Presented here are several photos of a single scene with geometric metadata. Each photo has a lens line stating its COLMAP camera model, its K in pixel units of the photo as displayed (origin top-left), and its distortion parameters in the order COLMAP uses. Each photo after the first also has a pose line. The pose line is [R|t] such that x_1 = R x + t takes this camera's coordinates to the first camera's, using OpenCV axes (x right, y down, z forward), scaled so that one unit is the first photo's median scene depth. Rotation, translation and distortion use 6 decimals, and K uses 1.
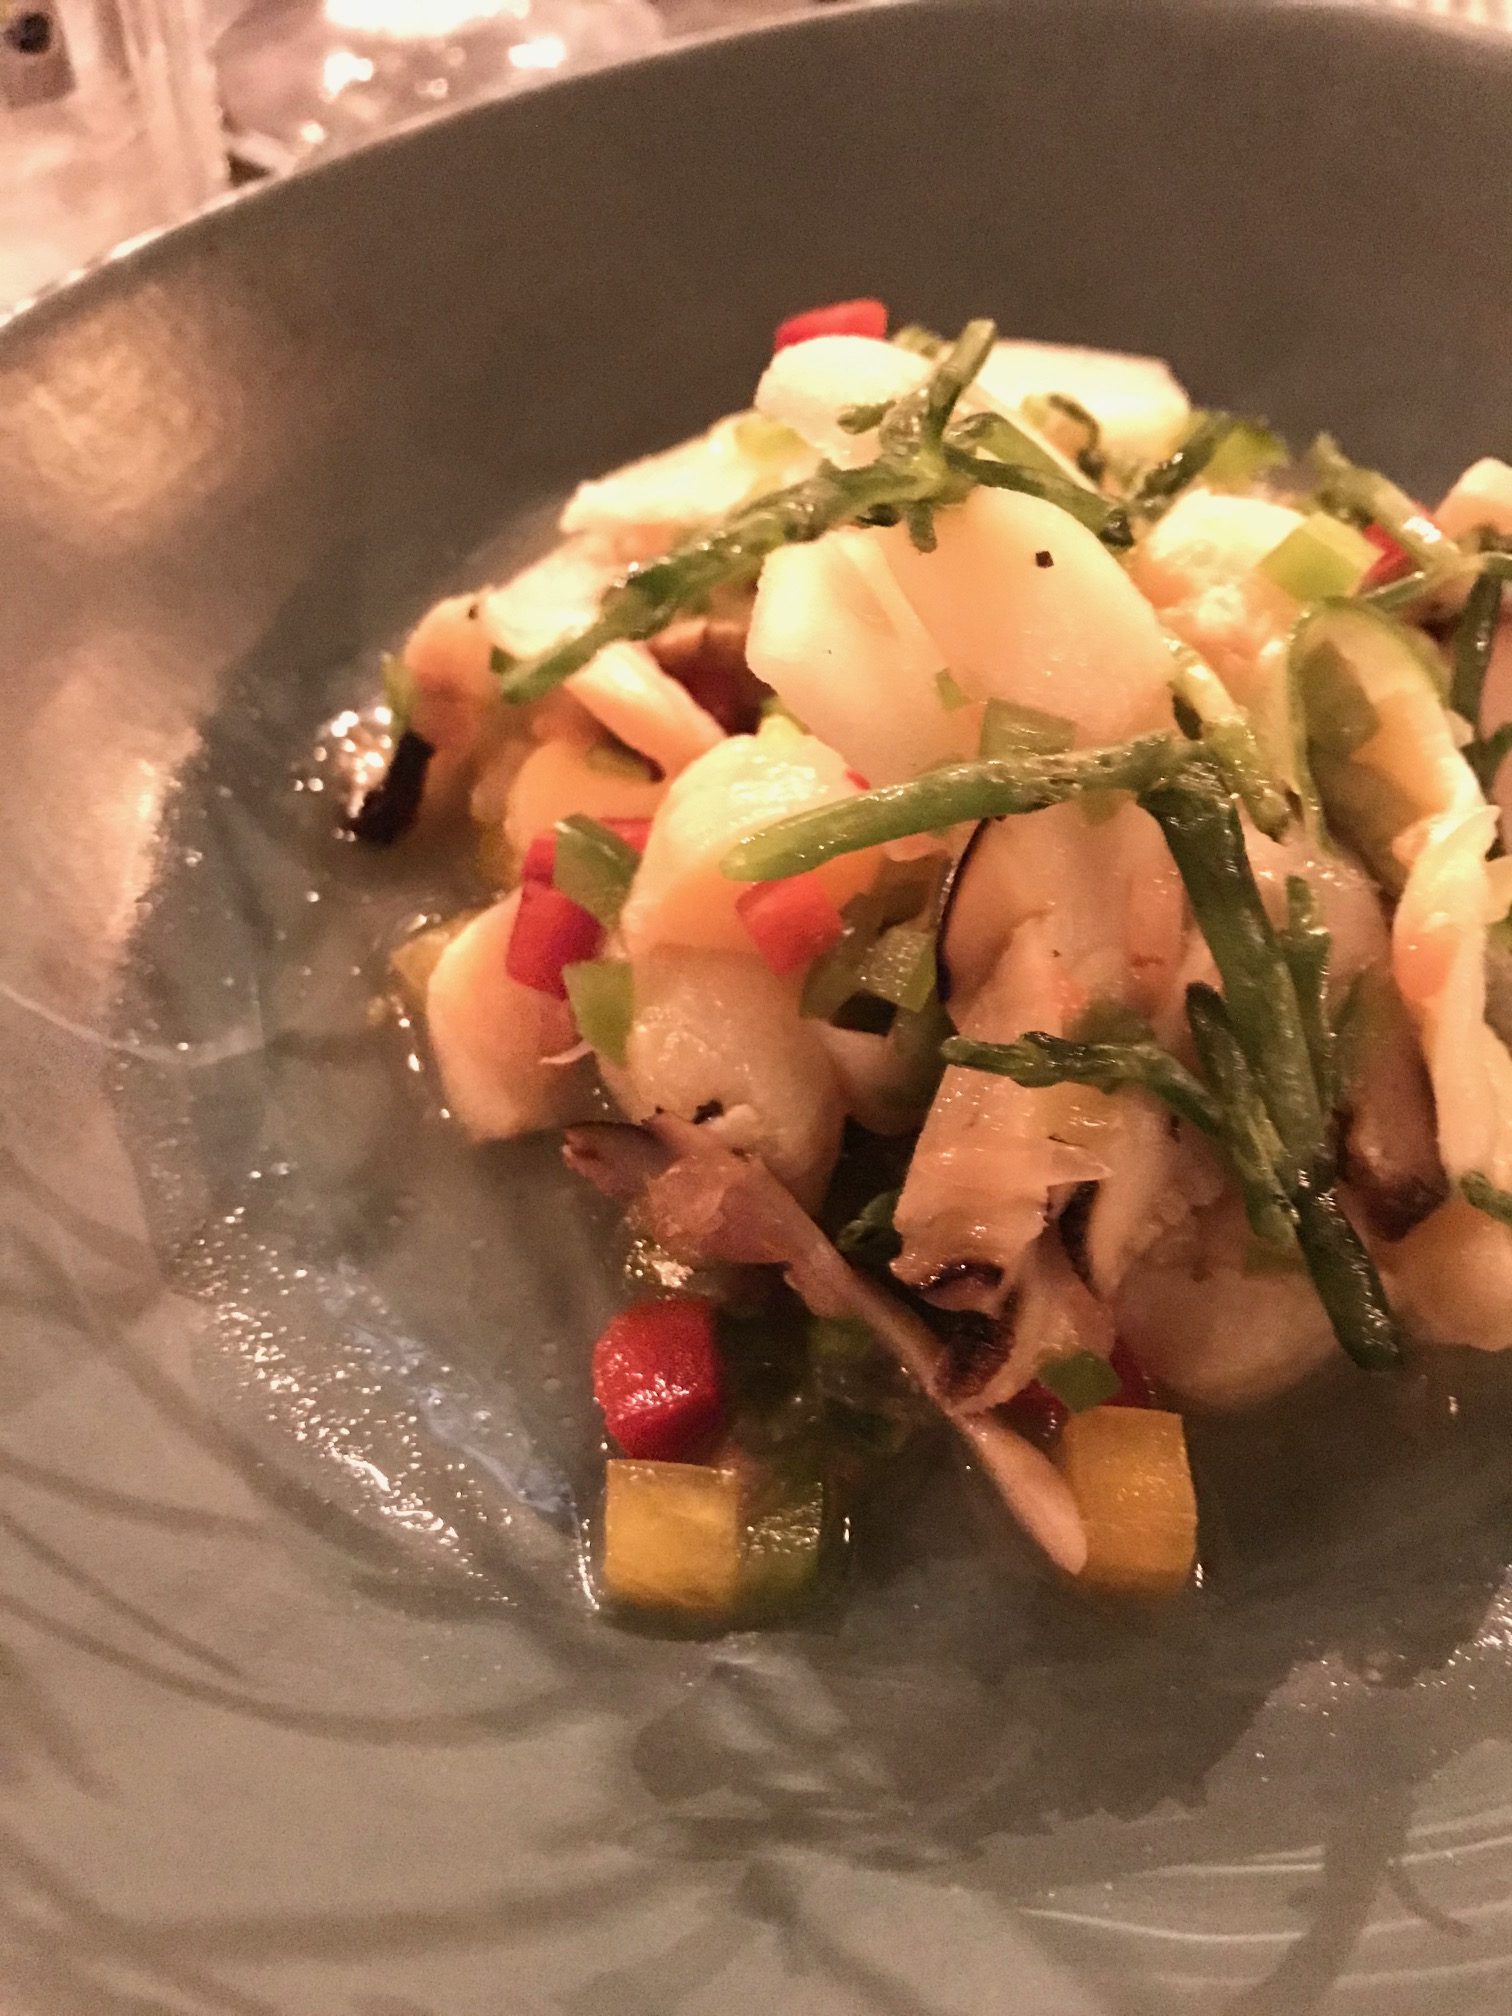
lens RADIAL K [[1652.2, 0, 756.0], [0, 1652.2, 1008.0], [0, 0, 1]] dist [0.000415, -0.004108]
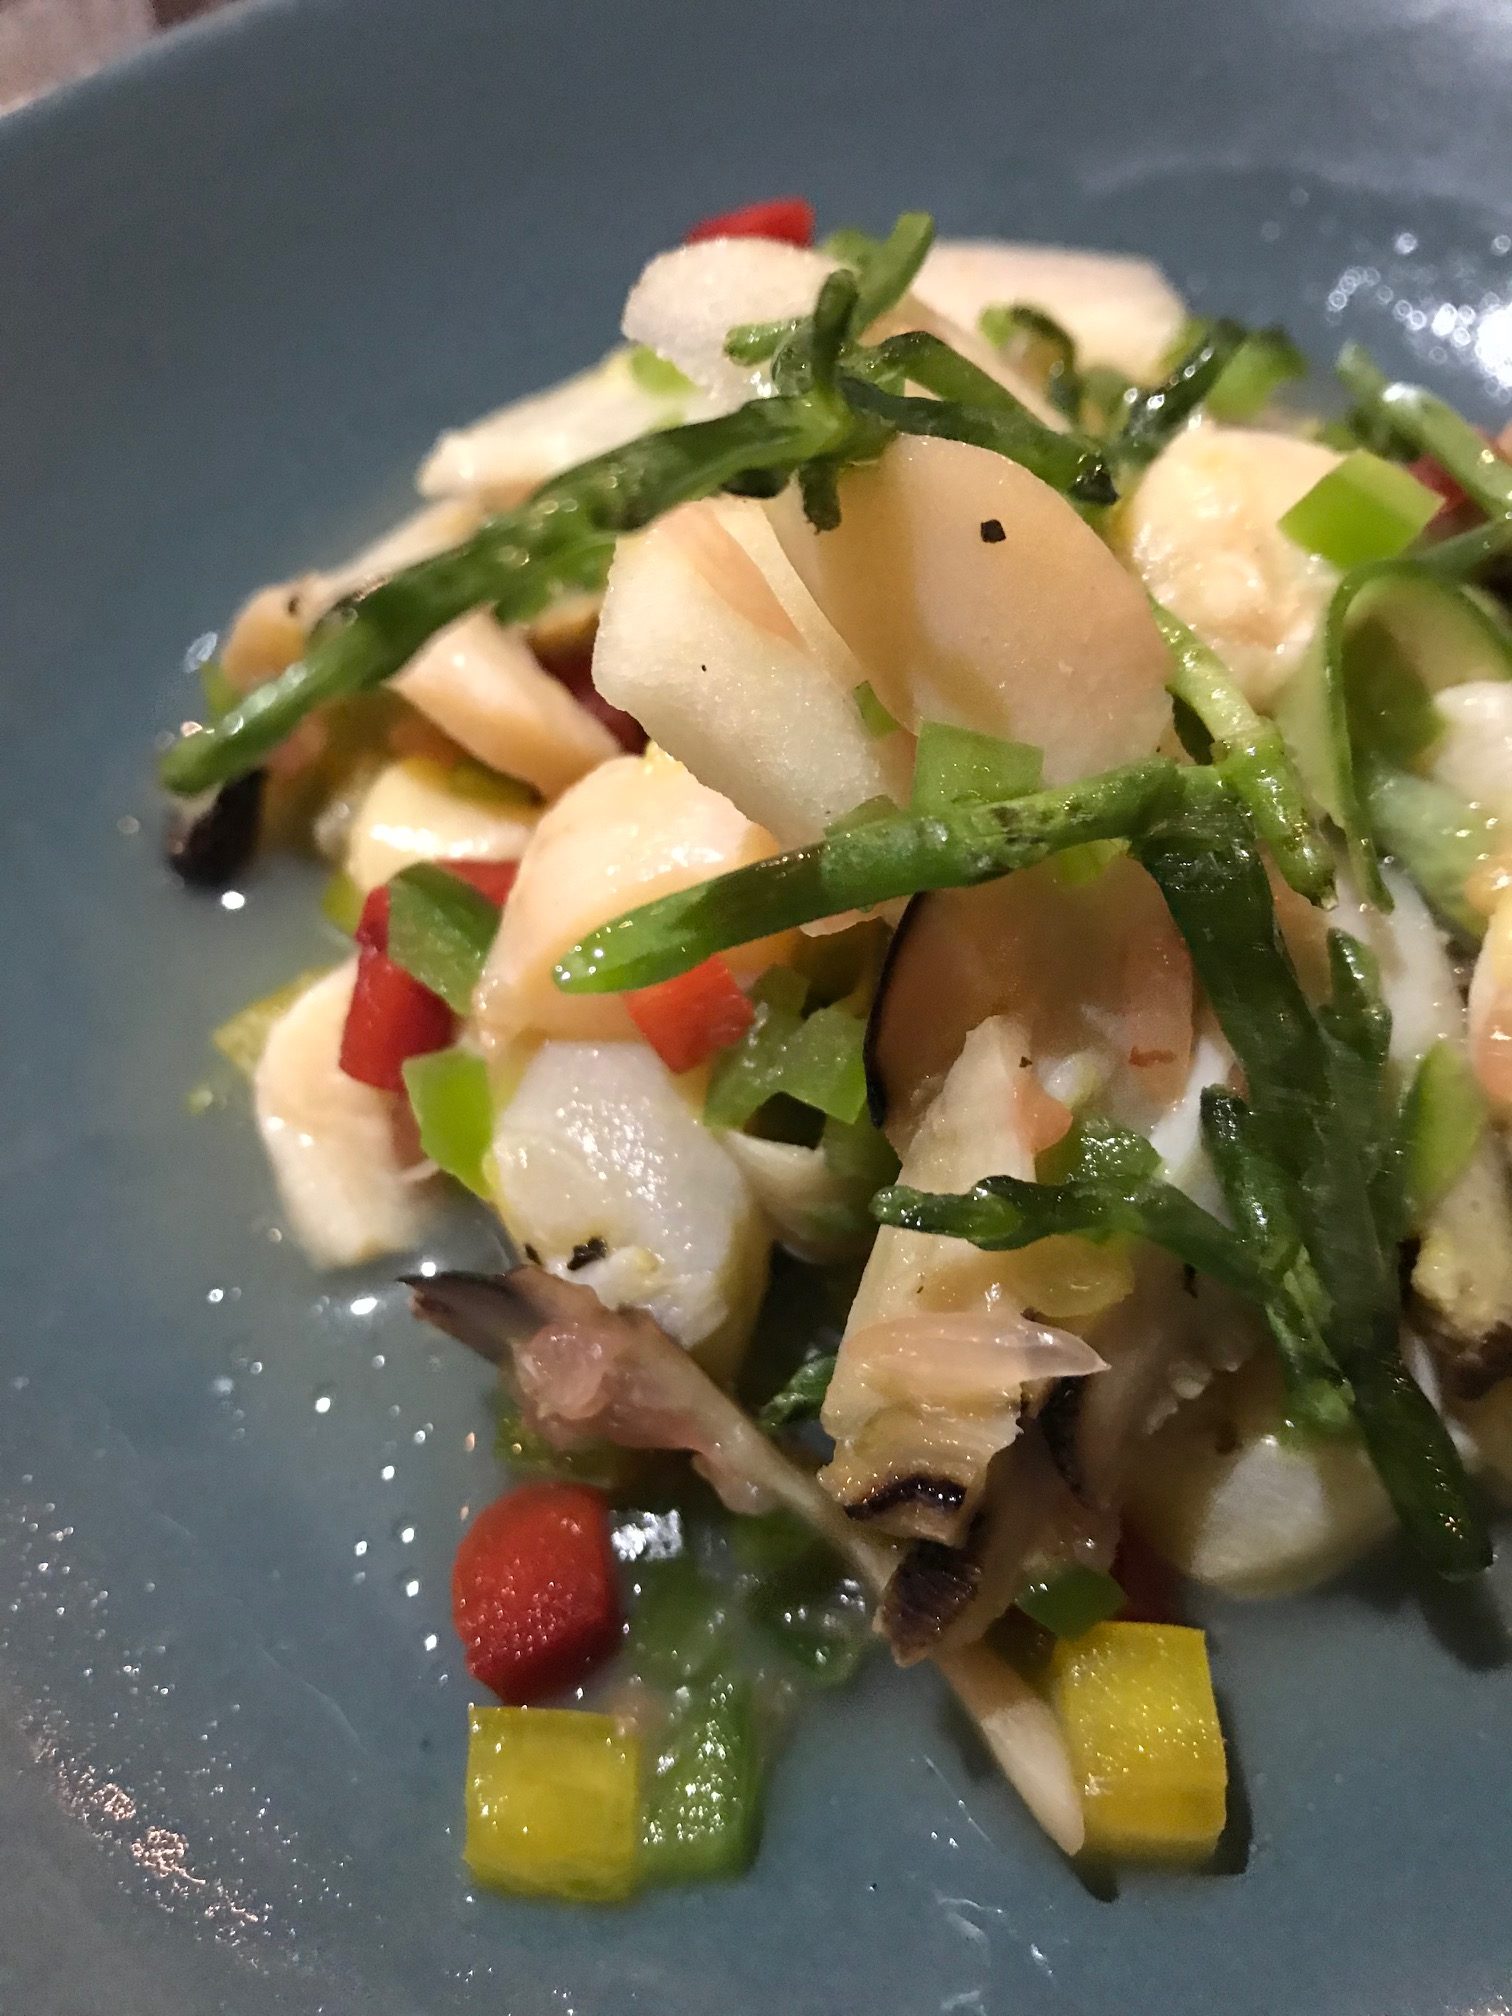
lens RADIAL K [[1708.5, 0, 756.0], [0, 1708.5, 1008.0], [0, 0, 1]] dist [-0.044703, 0.003206]
pose [[0.999486, -0.031757, -0.004414, 0.058957], [0.031889, 0.998916, 0.033922, -0.079705], [0.003332, -0.034046, 0.999415, 0.212436]]
